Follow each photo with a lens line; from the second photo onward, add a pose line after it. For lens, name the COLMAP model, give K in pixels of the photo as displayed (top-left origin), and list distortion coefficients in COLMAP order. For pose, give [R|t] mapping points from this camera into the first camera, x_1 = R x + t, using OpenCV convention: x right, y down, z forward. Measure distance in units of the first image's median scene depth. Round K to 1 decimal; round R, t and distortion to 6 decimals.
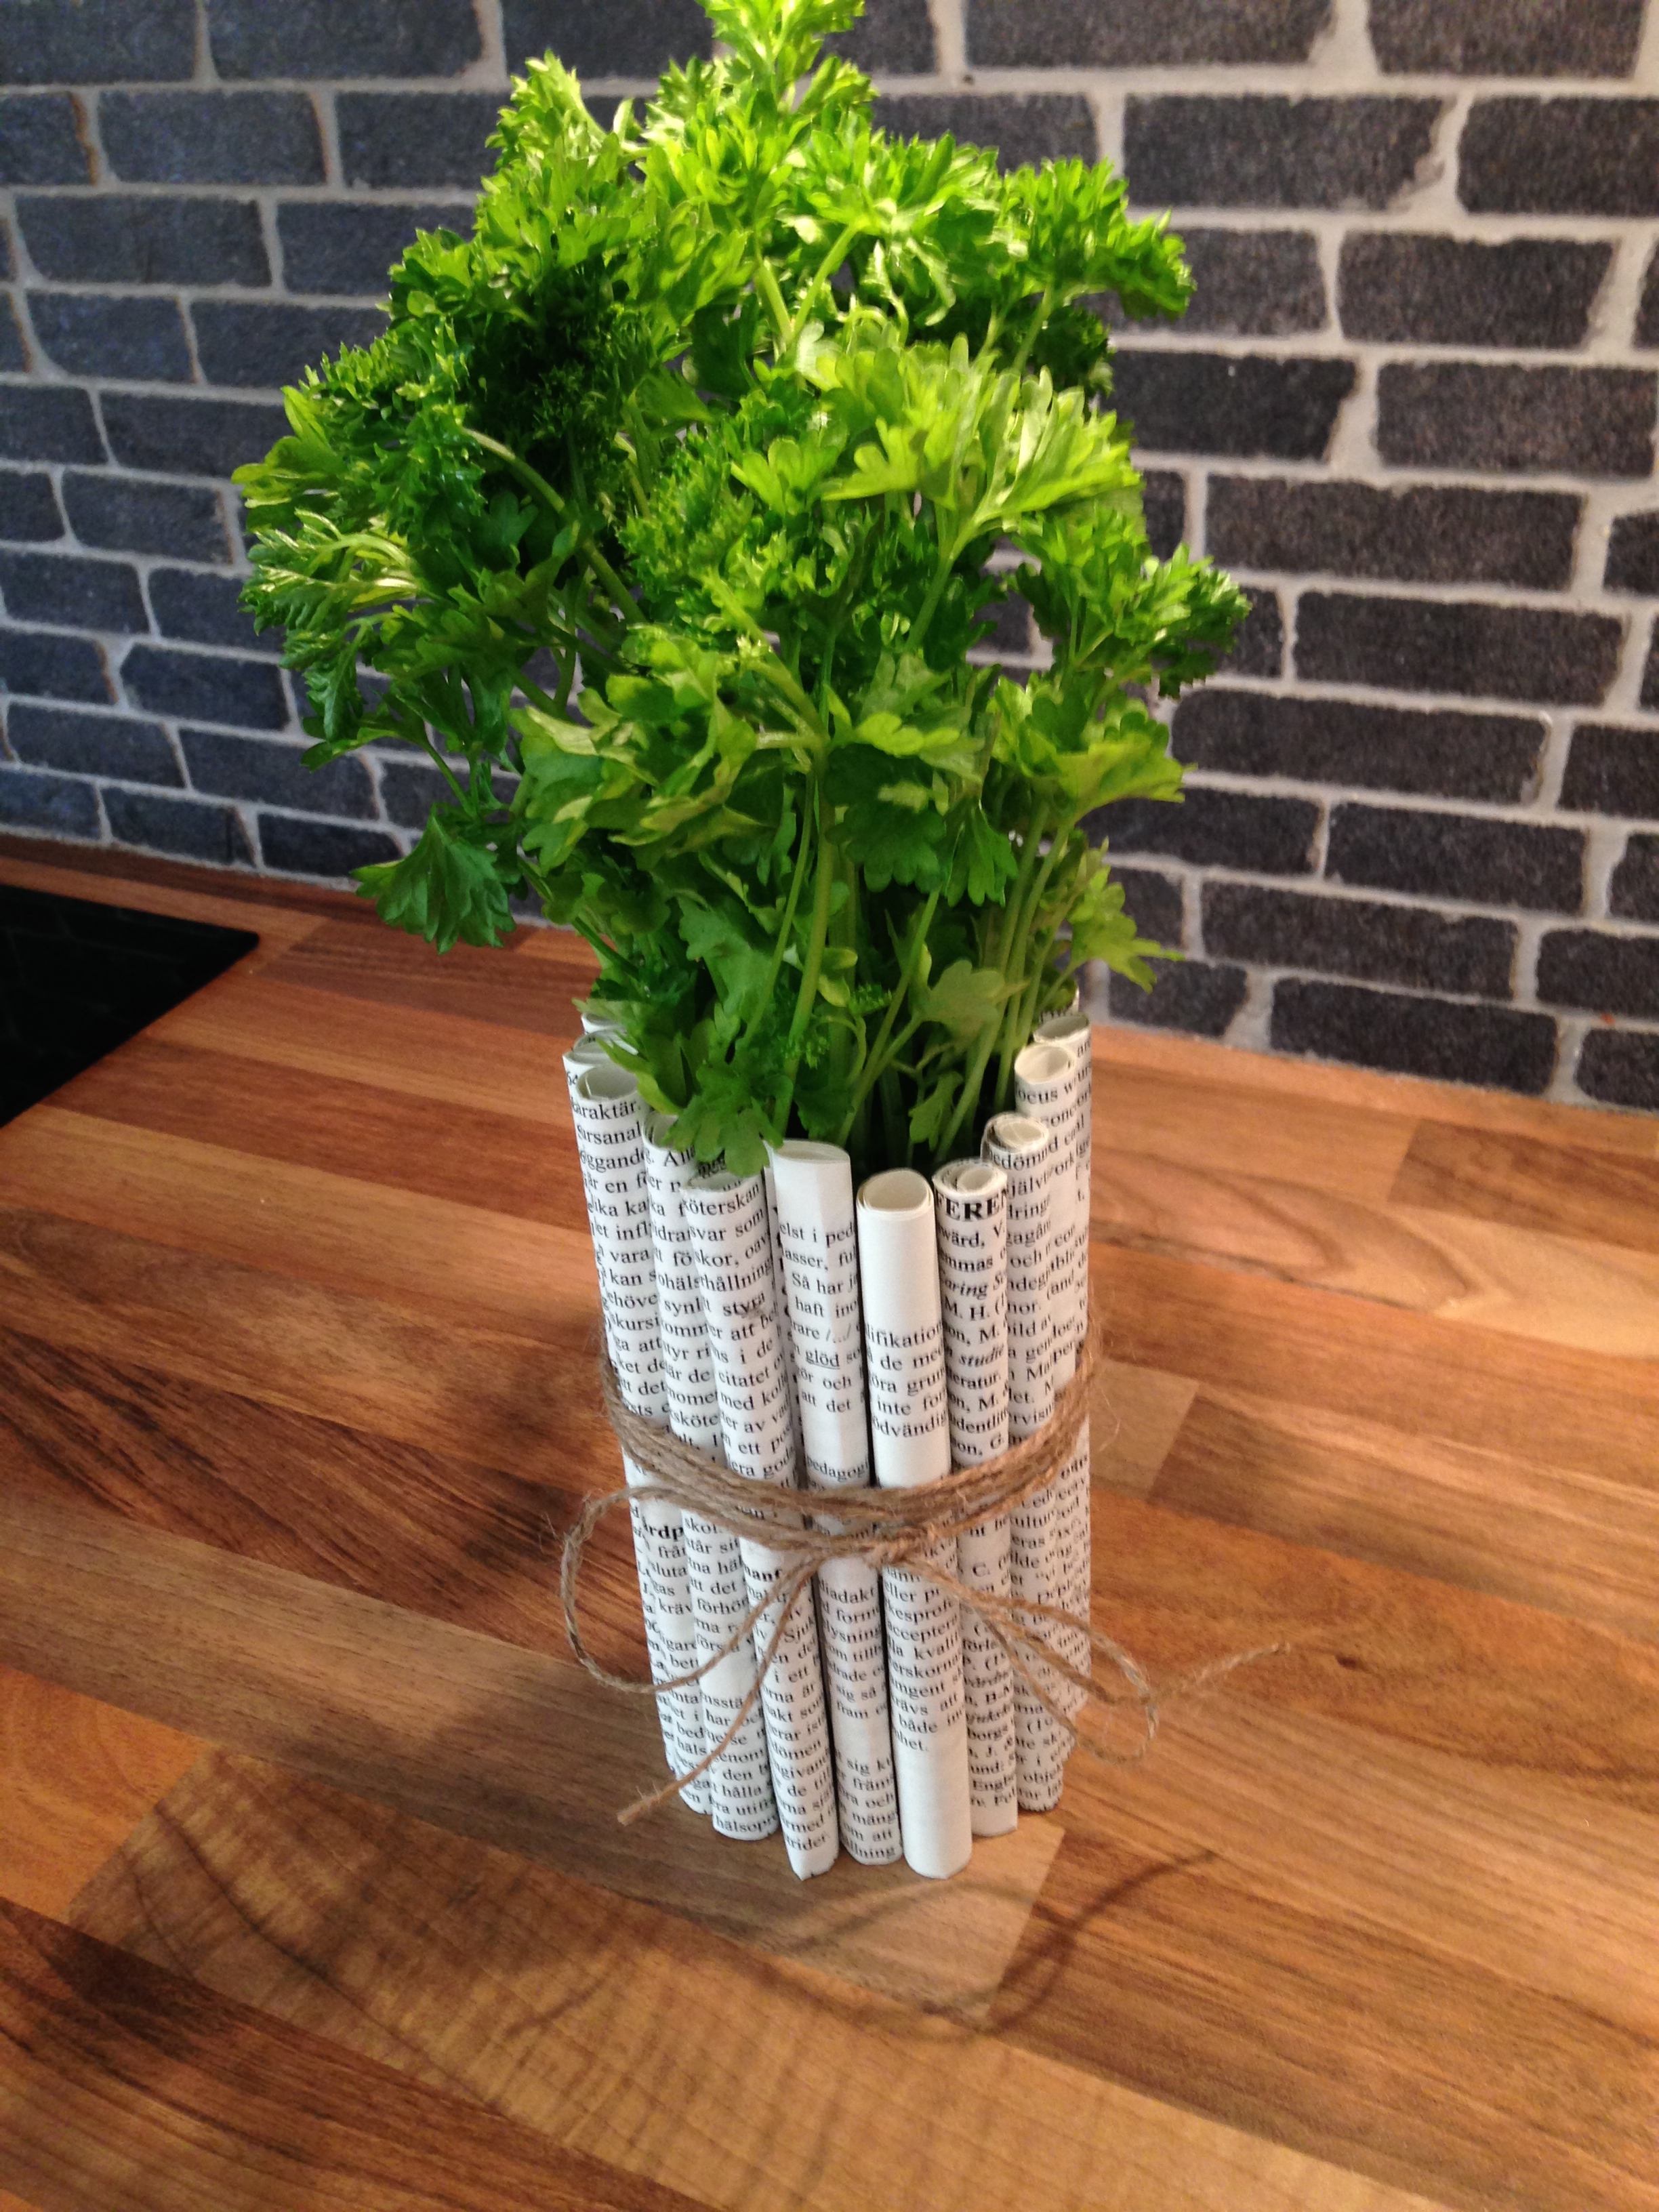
lens RADIAL K [[2076.7, 0, 829.5], [0, 2076.7, 1106.0], [0, 0, 1]] dist [0.119949, -0.255448]
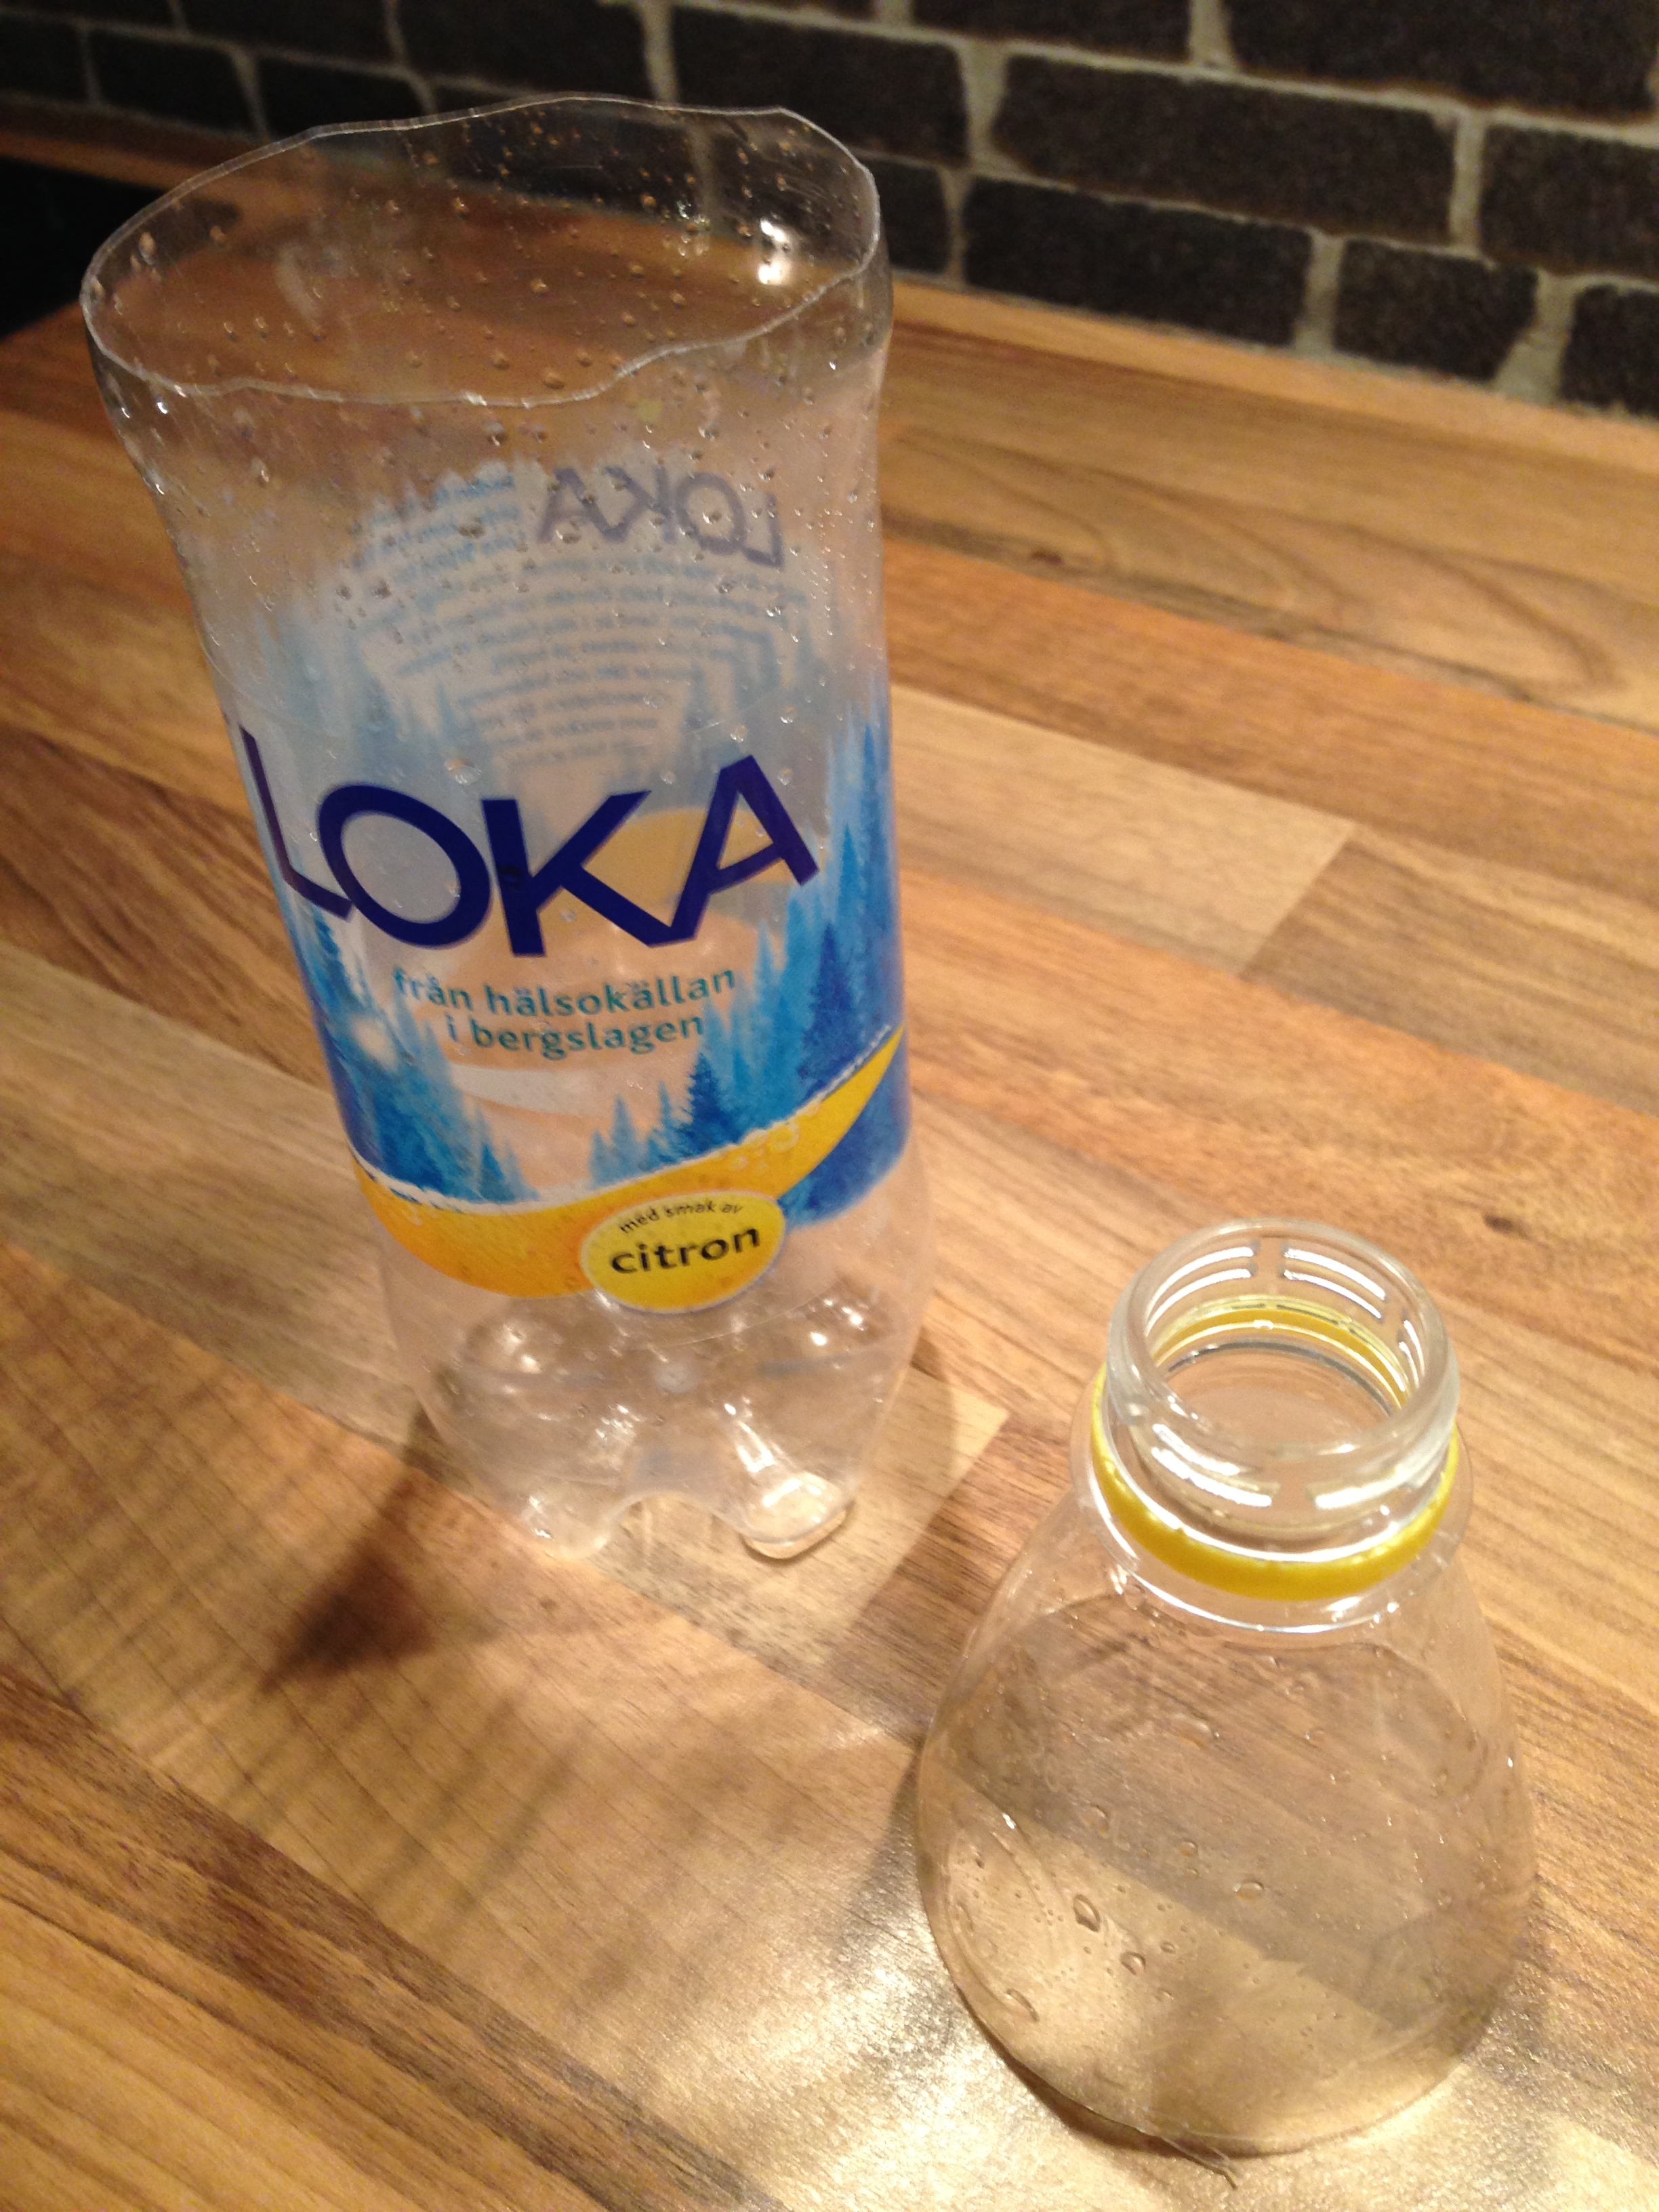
lens RADIAL K [[2076.7, 0, 829.5], [0, 2076.7, 1106.0], [0, 0, 1]] dist [0.119949, -0.255448]
pose [[0.986682, 0.100600, -0.127818, 0.107543], [-0.074512, 0.978051, 0.194589, 0.105193], [0.144588, -0.182474, 0.972521, 0.307537]]
